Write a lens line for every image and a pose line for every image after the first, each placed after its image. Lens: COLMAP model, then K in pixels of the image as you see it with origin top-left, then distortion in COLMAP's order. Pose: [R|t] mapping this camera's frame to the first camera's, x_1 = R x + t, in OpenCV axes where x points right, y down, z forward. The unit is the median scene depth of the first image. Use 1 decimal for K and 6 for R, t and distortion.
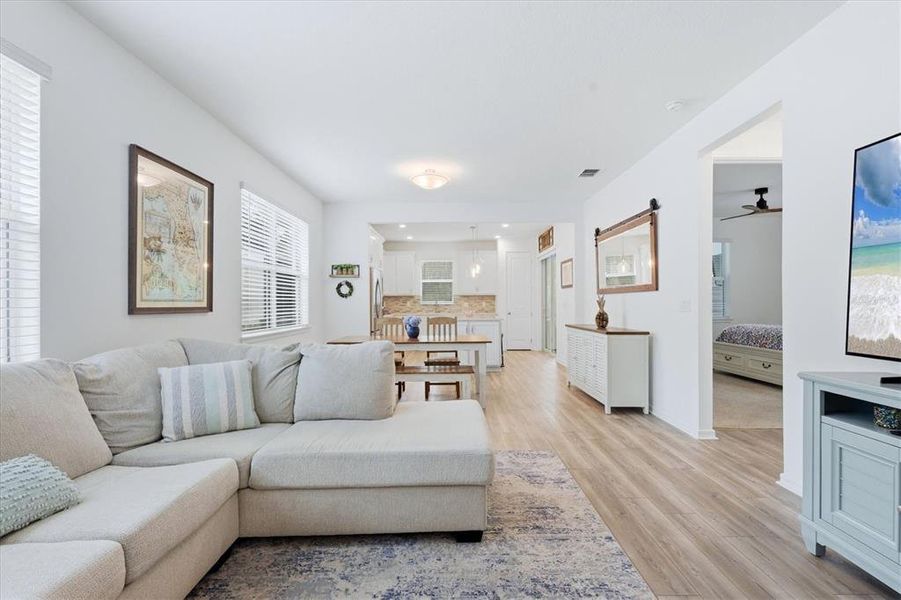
lens RADIAL K [[399.9, 0, 450.5], [0, 399.9, 300.0], [0, 0, 1]] dist [0.001697, 0.000132]
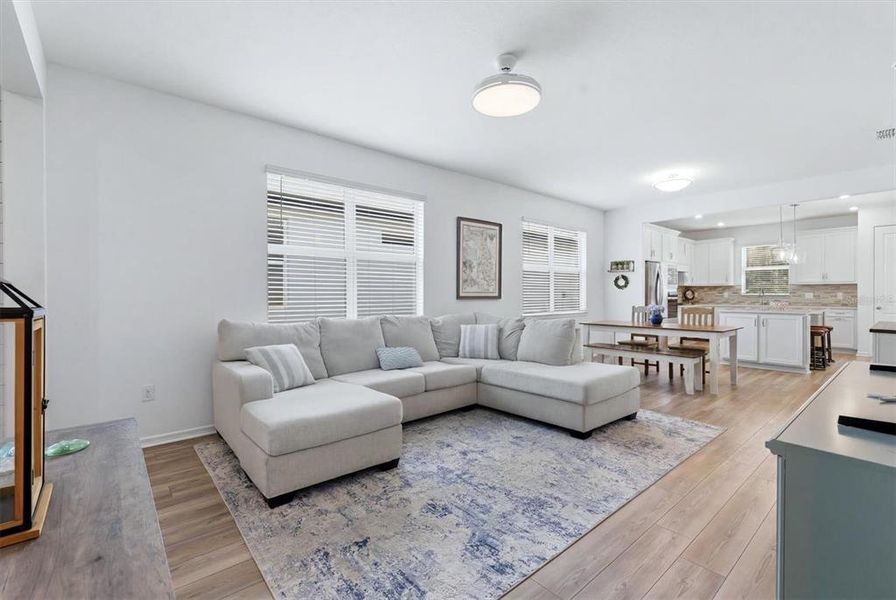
lens RADIAL K [[393.9, 0, 448.0], [0, 393.9, 295.3], [0, 0, 1]] dist [0.000618, -0.000181]
pose [[0.648798, 0.006445, -0.760933, 0.369310], [0.004378, 0.999916, 0.012202, -0.005197], [0.760948, -0.011248, 0.648716, -0.183445]]
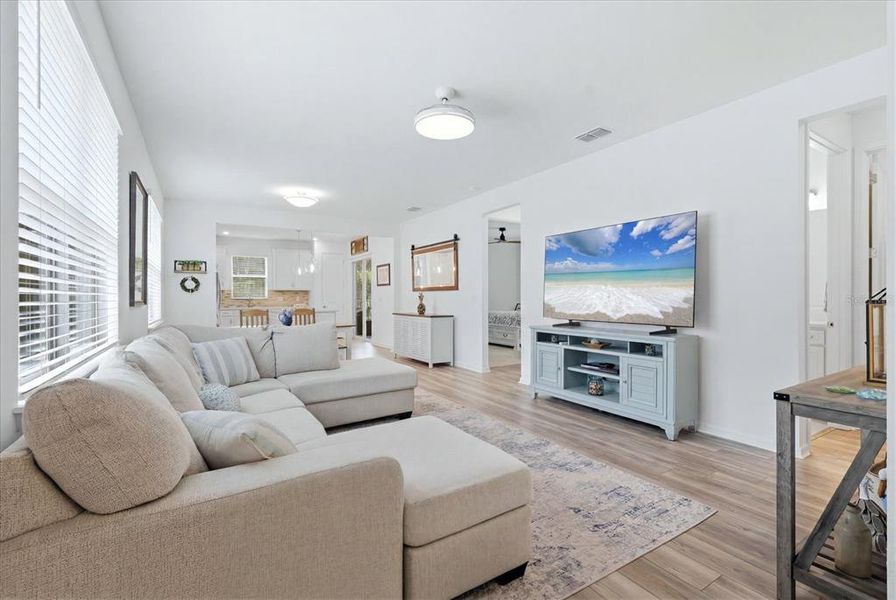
lens RADIAL K [[397.7, 0, 448.0], [0, 397.7, 300.0], [0, 0, 1]] dist [0.001697, 0.000132]
pose [[0.845853, -0.002805, 0.533409, -0.319930], [-0.004097, 0.999923, 0.011755, -0.001516], [-0.533400, -0.012128, 0.845776, -0.296920]]
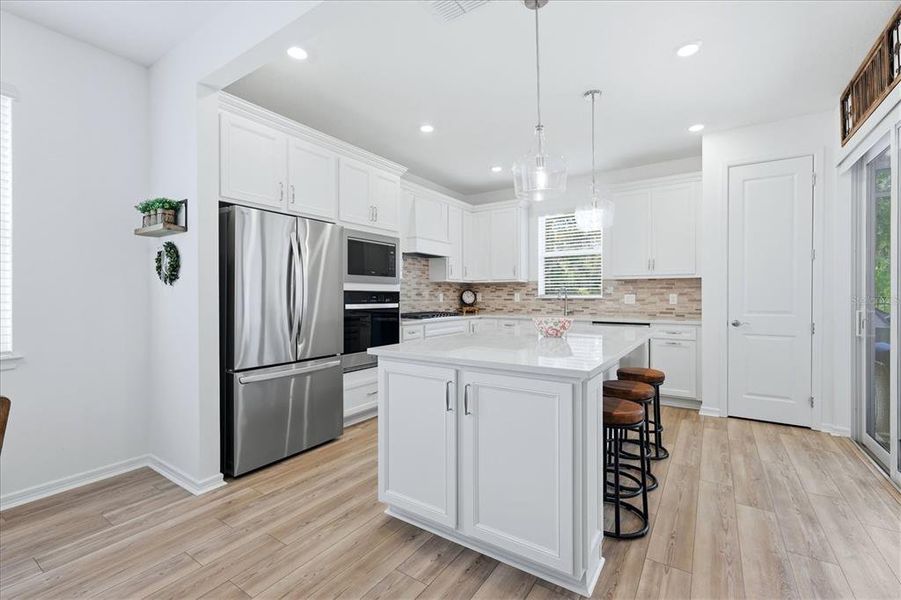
lens RADIAL K [[392.9, 0, 451.0], [0, 392.9, 297.0], [0, 0, 1]] dist [0.004076, 0.000151]
pose [[0.834446, 0.005419, -0.551063, 0.253825], [0.003292, 0.999885, 0.014817, 0.002962], [0.551080, -0.014178, 0.834332, 1.055801]]
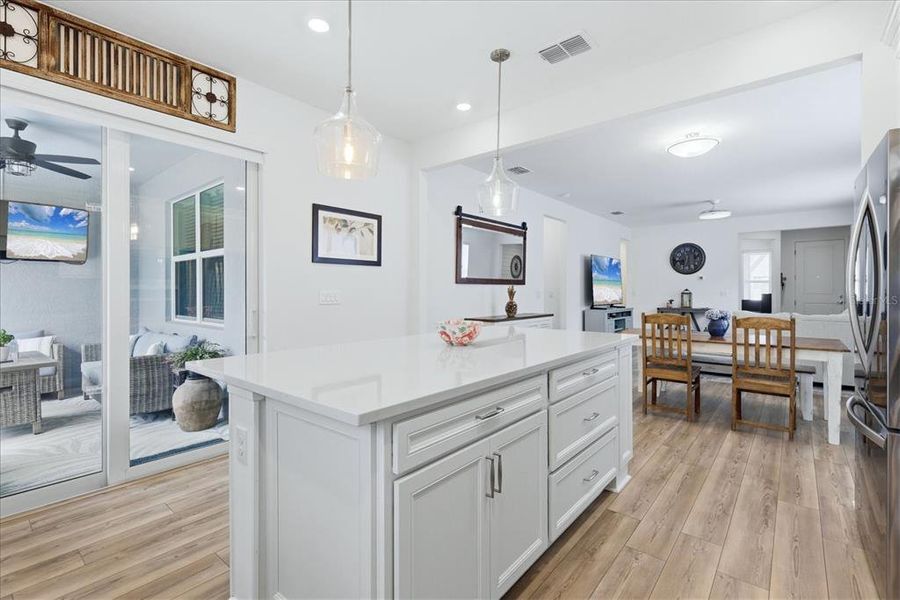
lens RADIAL K [[409.8, 0, 450.2], [0, 409.8, 289.7], [0, 0, 1]] dist [0.002844, 0.000491]
pose [[-0.767168, 0.006283, 0.641415, -0.203035], [-0.001234, 0.999936, -0.011270, 0.009702], [-0.641445, -0.009438, -0.767111, 1.924899]]
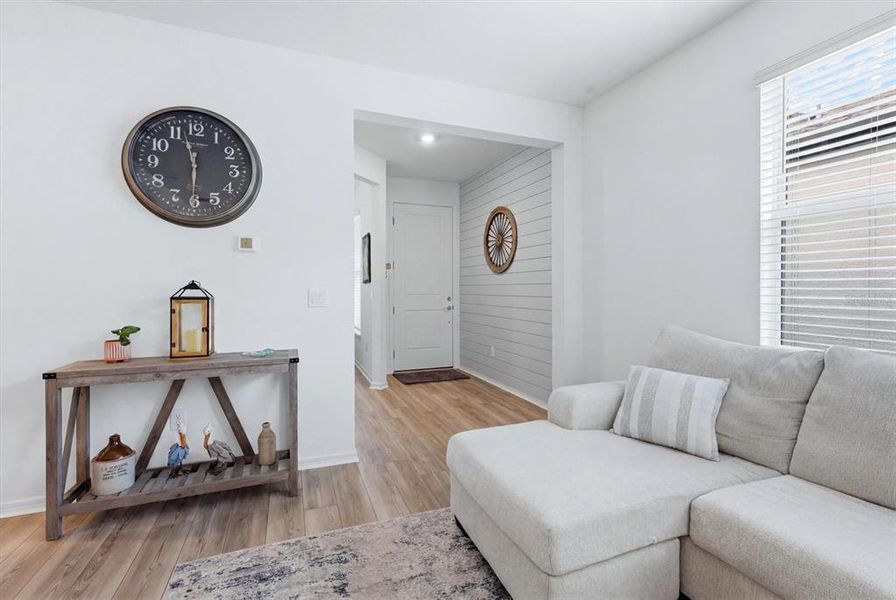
lens RADIAL K [[393.5, 0, 447.9], [0, 393.5, 291.9], [0, 0, 1]] dist [0.001204, 0.000175]
pose [[-0.927261, 0.006749, -0.374354, 0.068831], [0.006669, 0.999977, 0.001508, -0.003240], [0.374355, -0.001099, -0.927285, 0.317993]]
